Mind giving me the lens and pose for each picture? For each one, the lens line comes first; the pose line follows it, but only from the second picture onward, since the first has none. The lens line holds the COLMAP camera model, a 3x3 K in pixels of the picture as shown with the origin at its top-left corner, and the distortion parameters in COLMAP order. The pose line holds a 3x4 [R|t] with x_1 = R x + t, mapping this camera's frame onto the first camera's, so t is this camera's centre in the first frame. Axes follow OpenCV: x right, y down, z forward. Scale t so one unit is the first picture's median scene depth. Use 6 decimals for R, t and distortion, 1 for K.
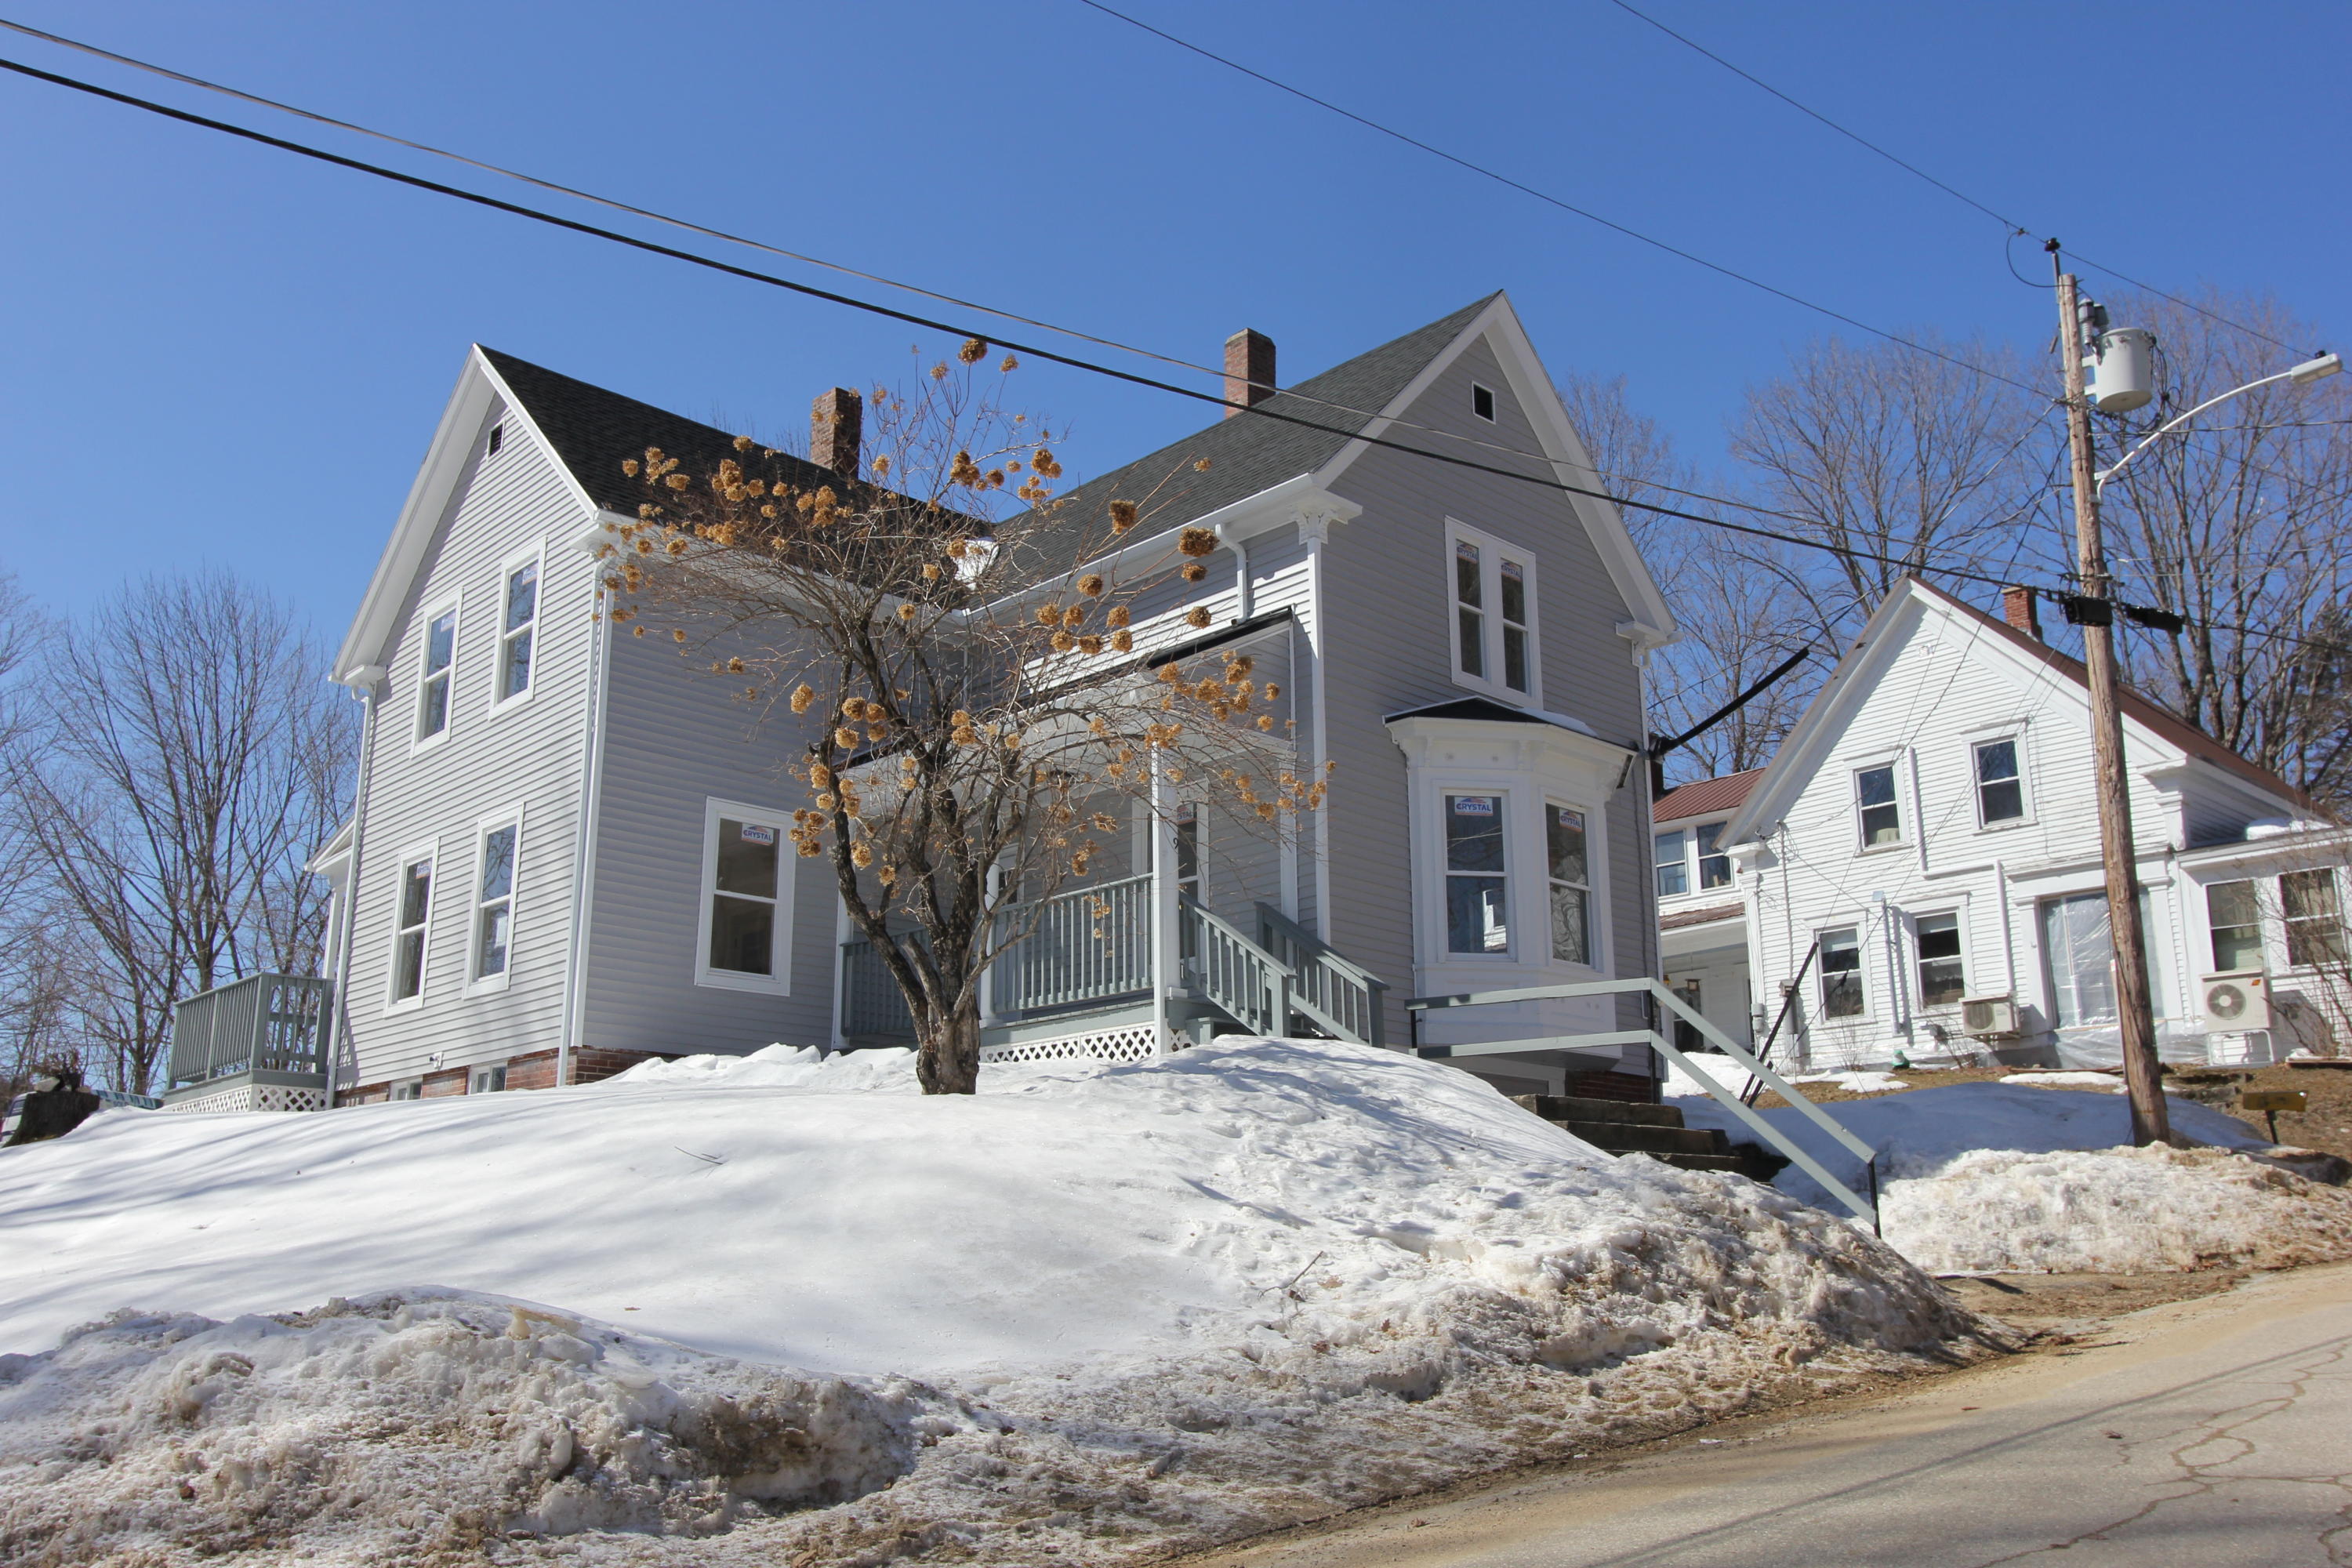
lens RADIAL K [[1884.8, 0, 1167.1], [0, 1884.8, 832.7], [0, 0, 1]] dist [-0.030672, 0.059068]
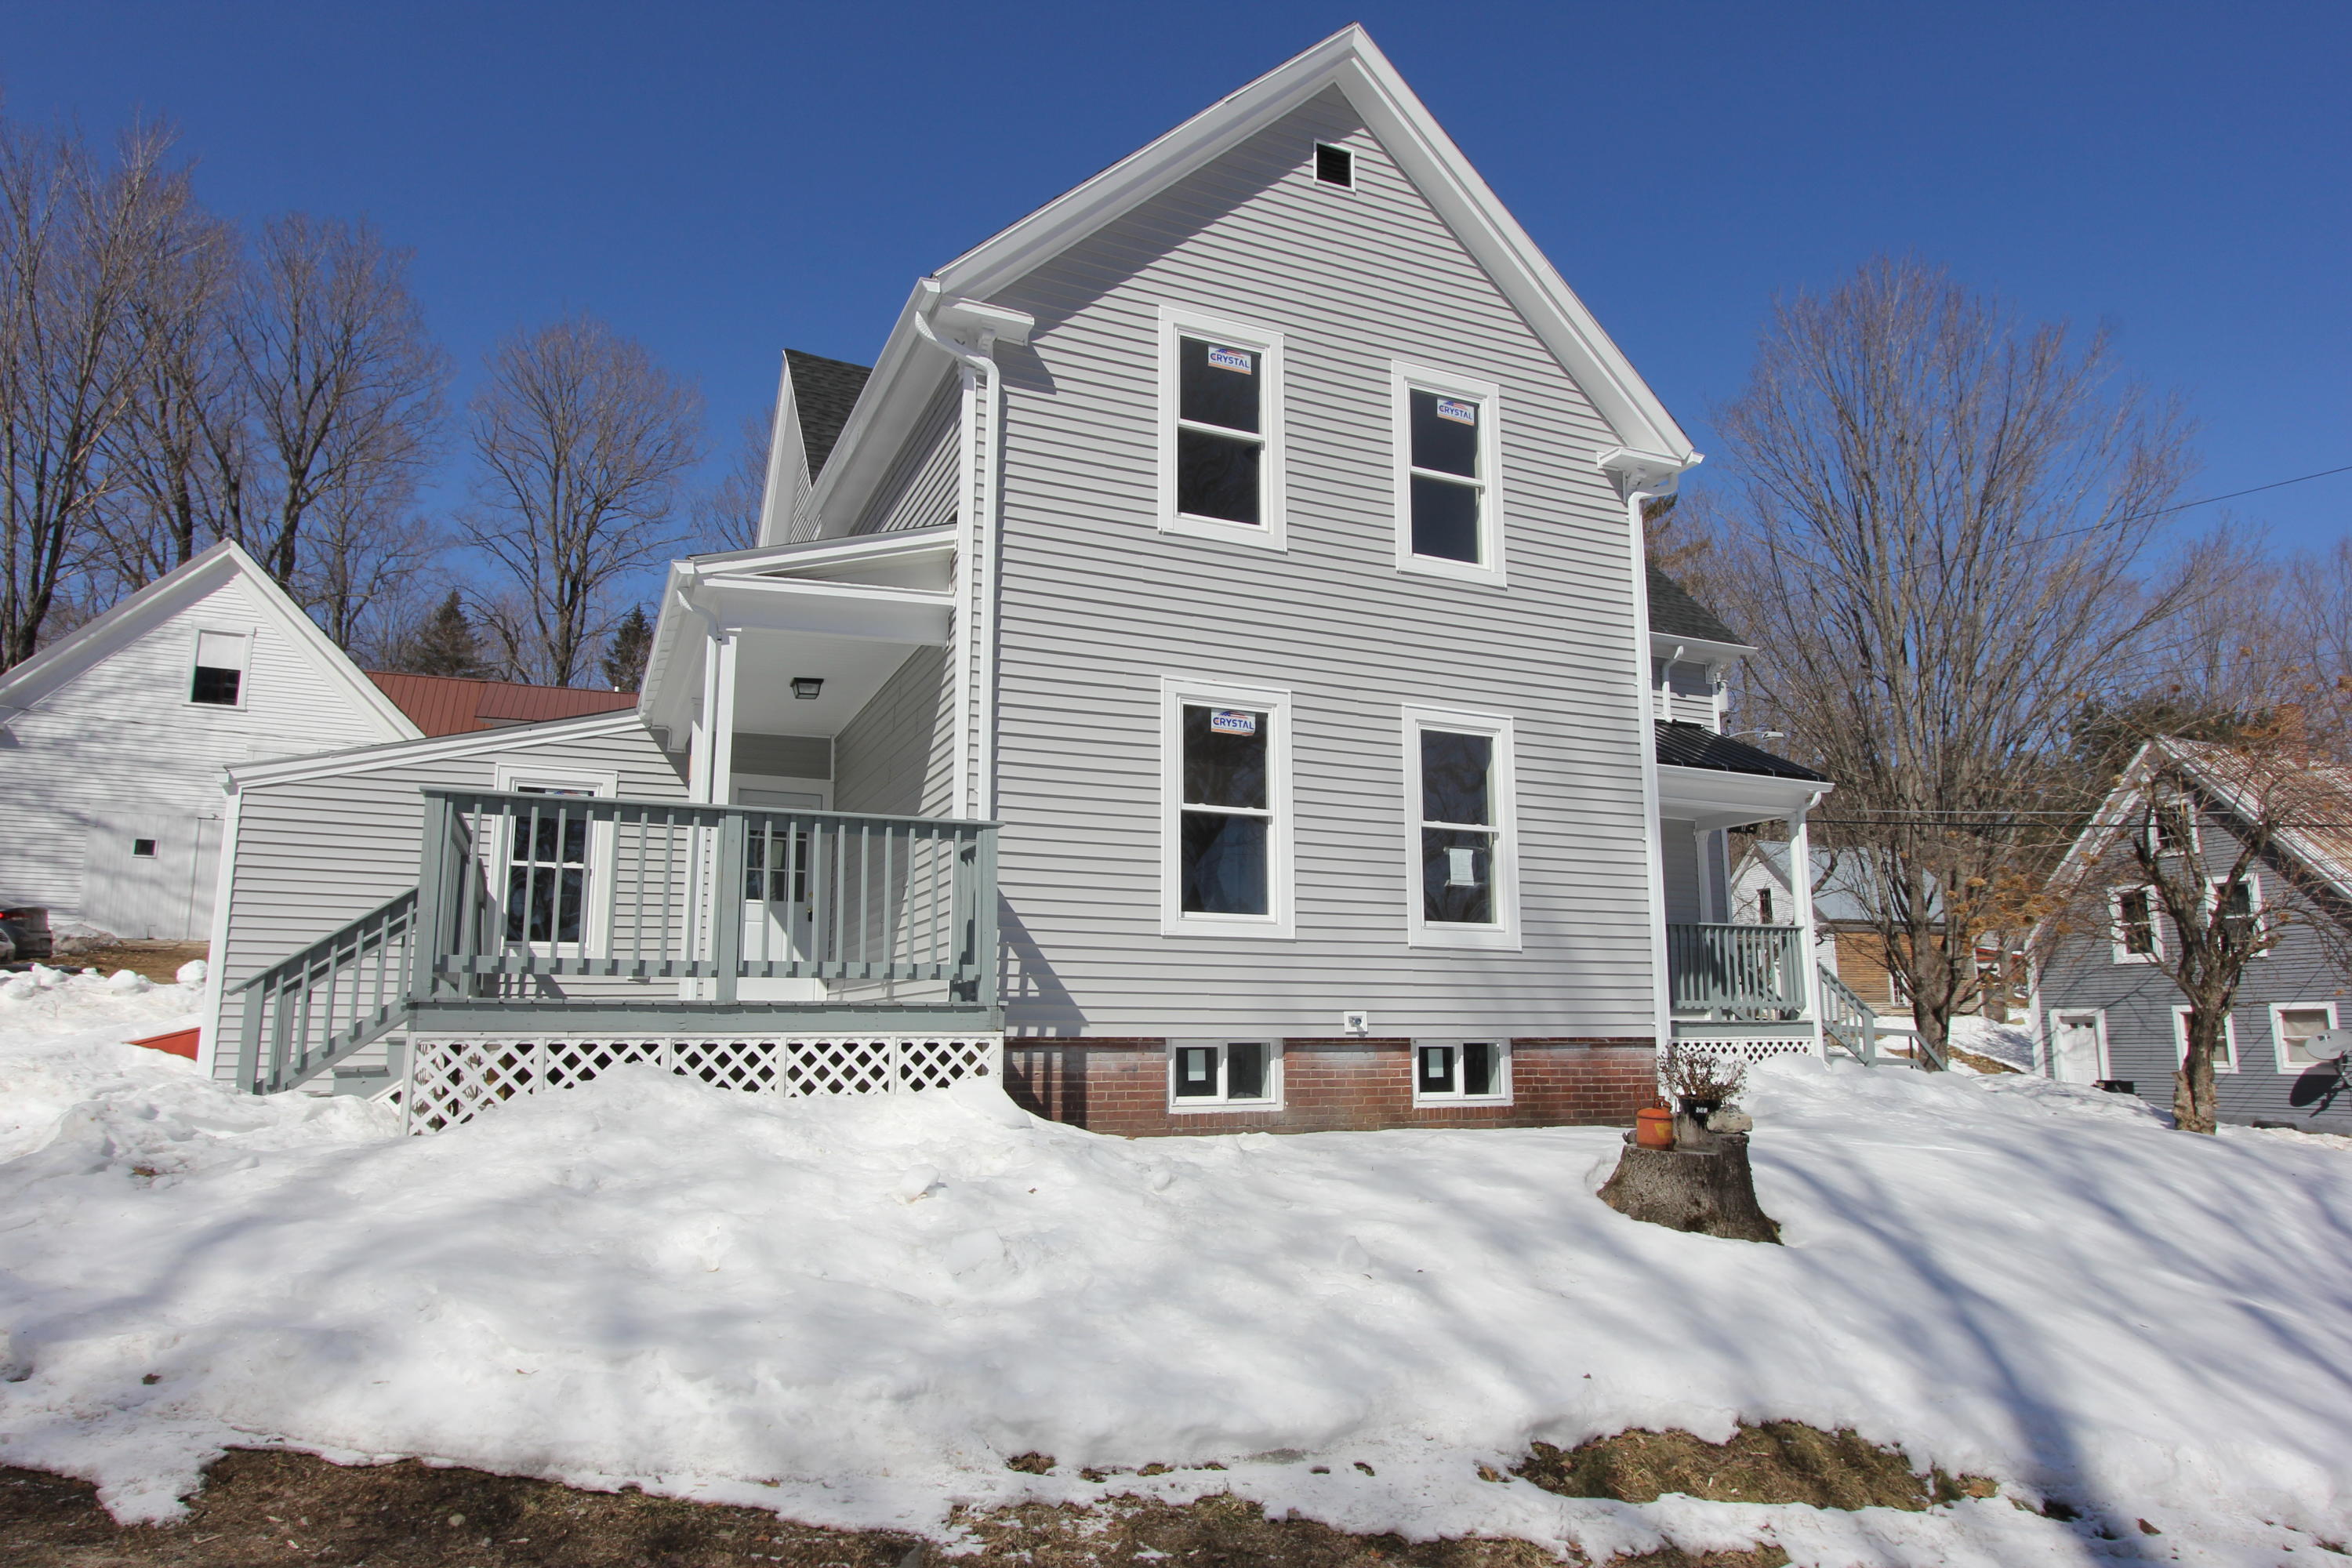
lens RADIAL K [[1360.4, 0, 1181.5], [0, 1360.4, 820.1], [0, 0, 1]] dist [-0.022931, 0.011738]
pose [[0.333487, 0.146547, 0.931295, -0.952714], [-0.220859, 0.972499, -0.073943, 0.104173], [-0.916519, -0.181025, 0.356682, 0.941206]]
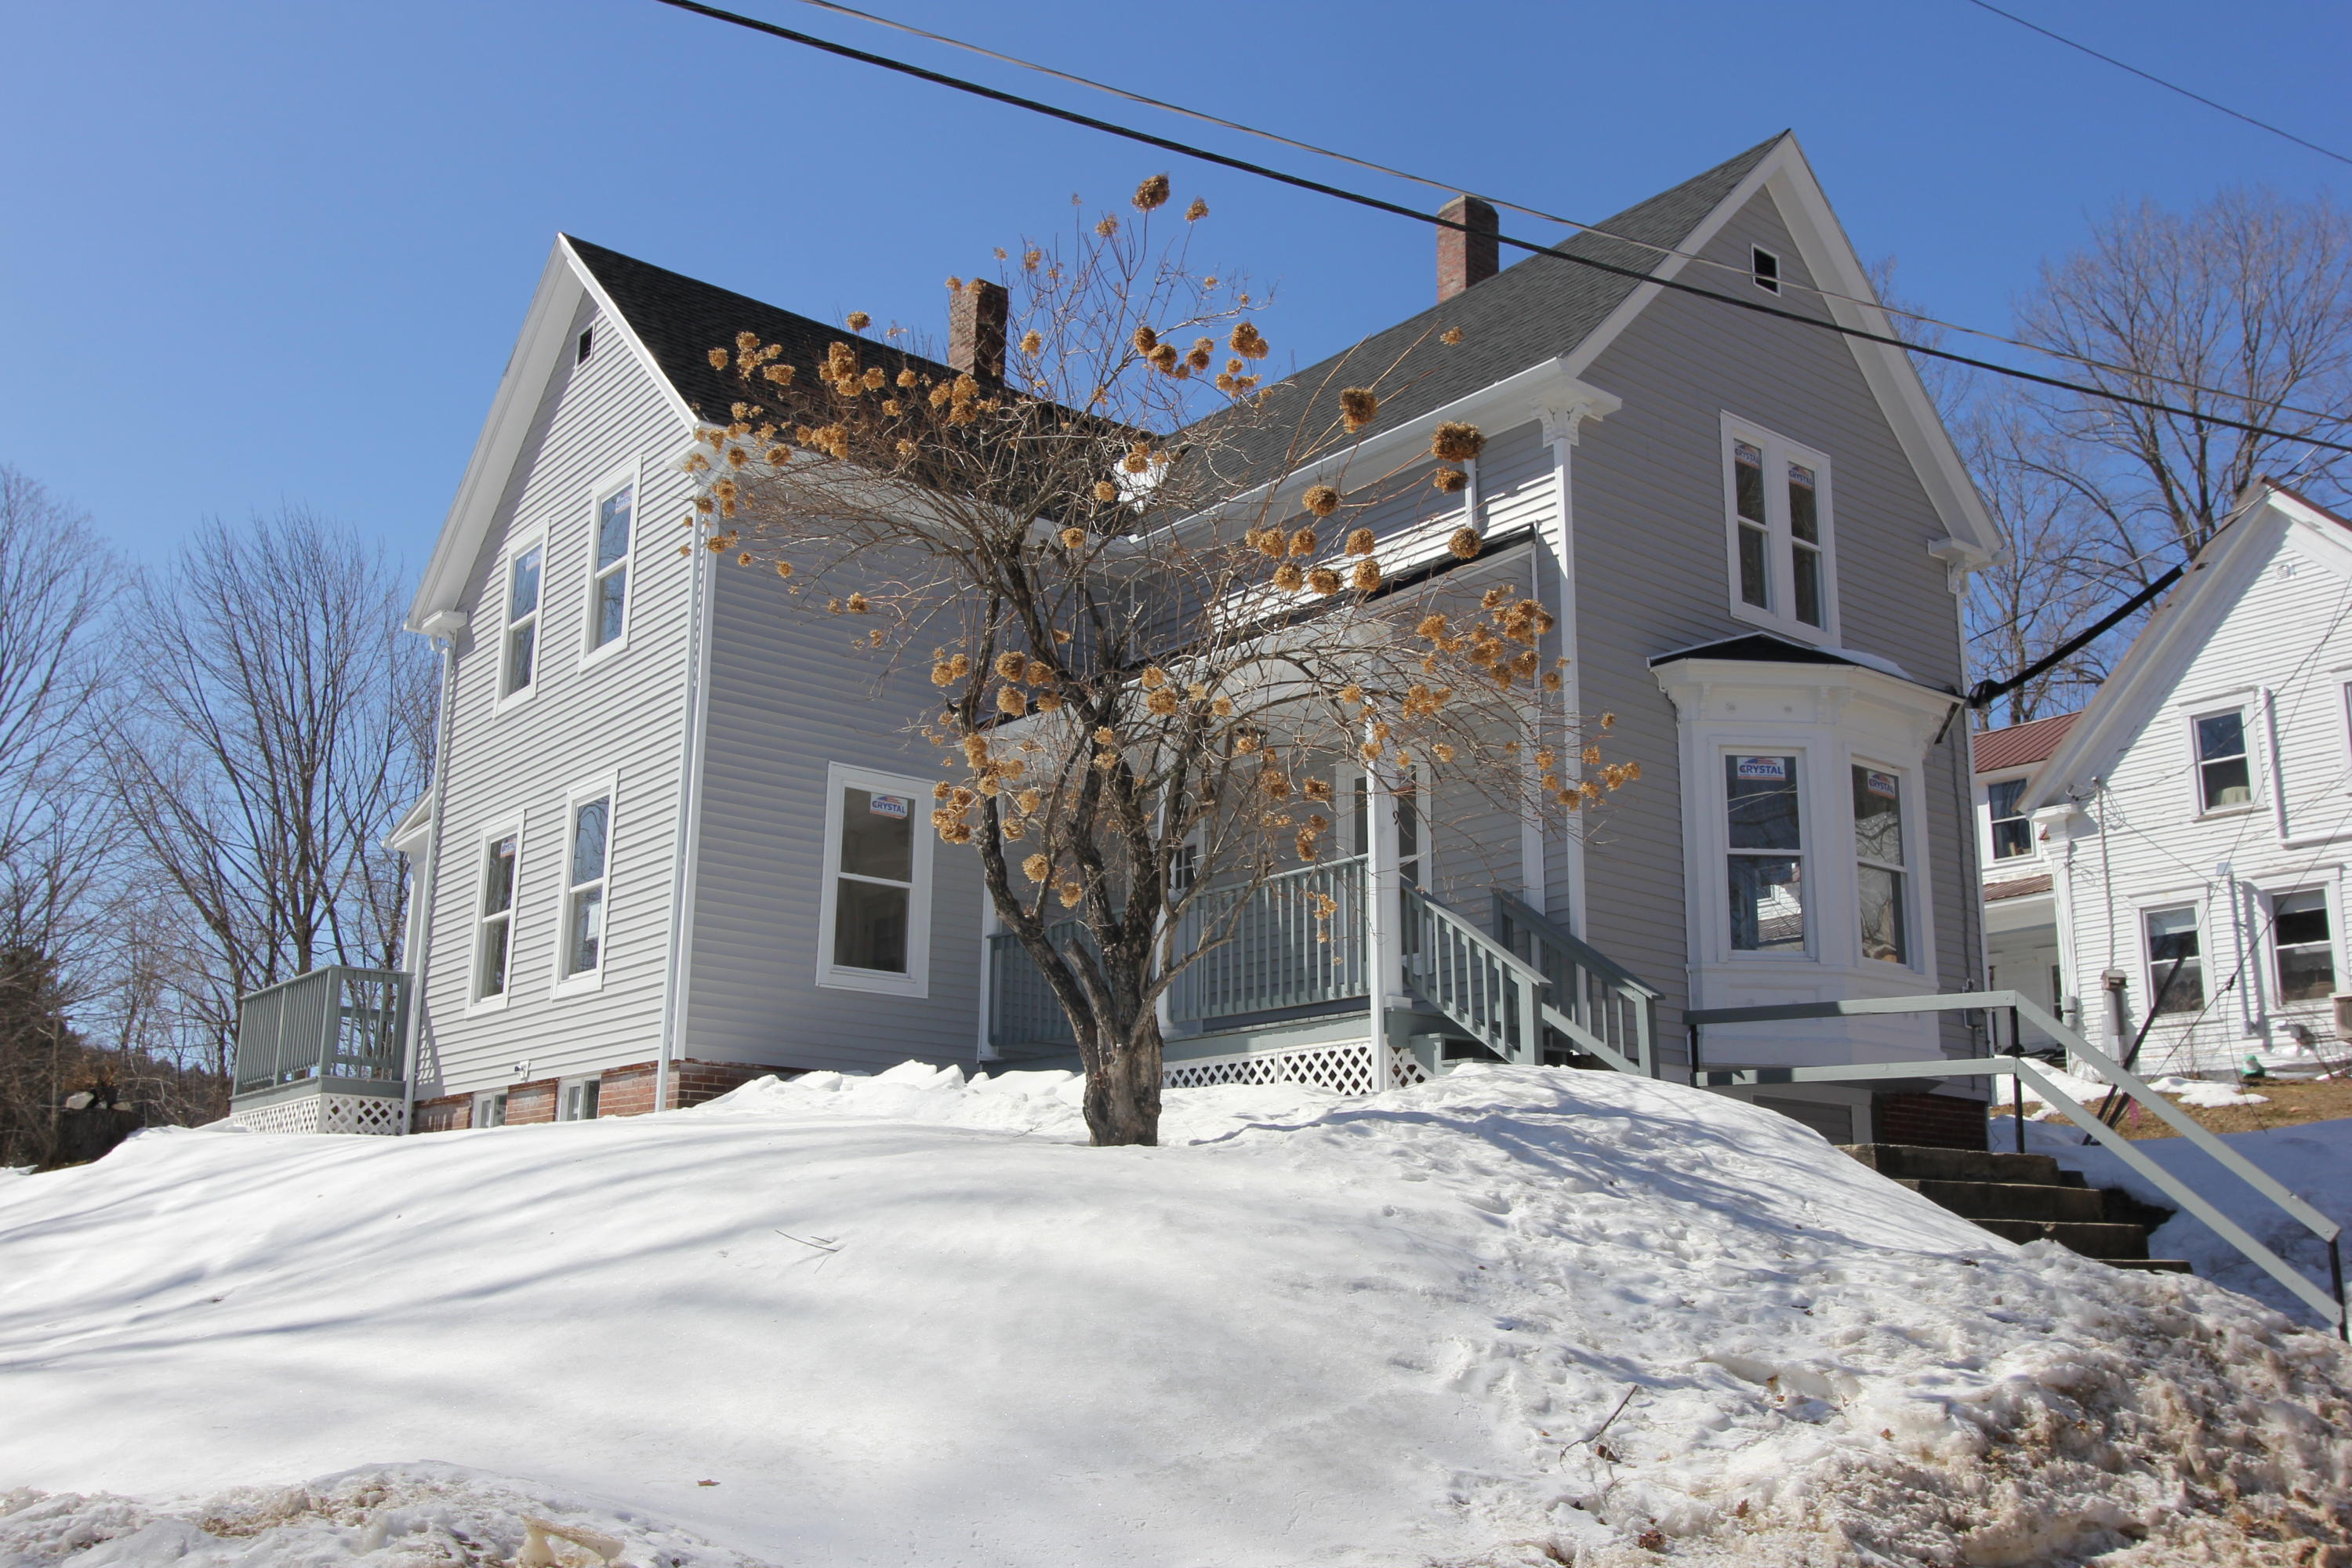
lens RADIAL K [[2073.0, 0, 1162.0], [0, 2073.0, 829.9], [0, 0, 1]] dist [-0.028742, 0.069198]
pose [[0.996203, -0.003126, -0.087003, -0.015809], [0.004832, 0.999800, 0.019400, -0.006027], [0.086925, -0.019747, 0.996019, 0.090268]]
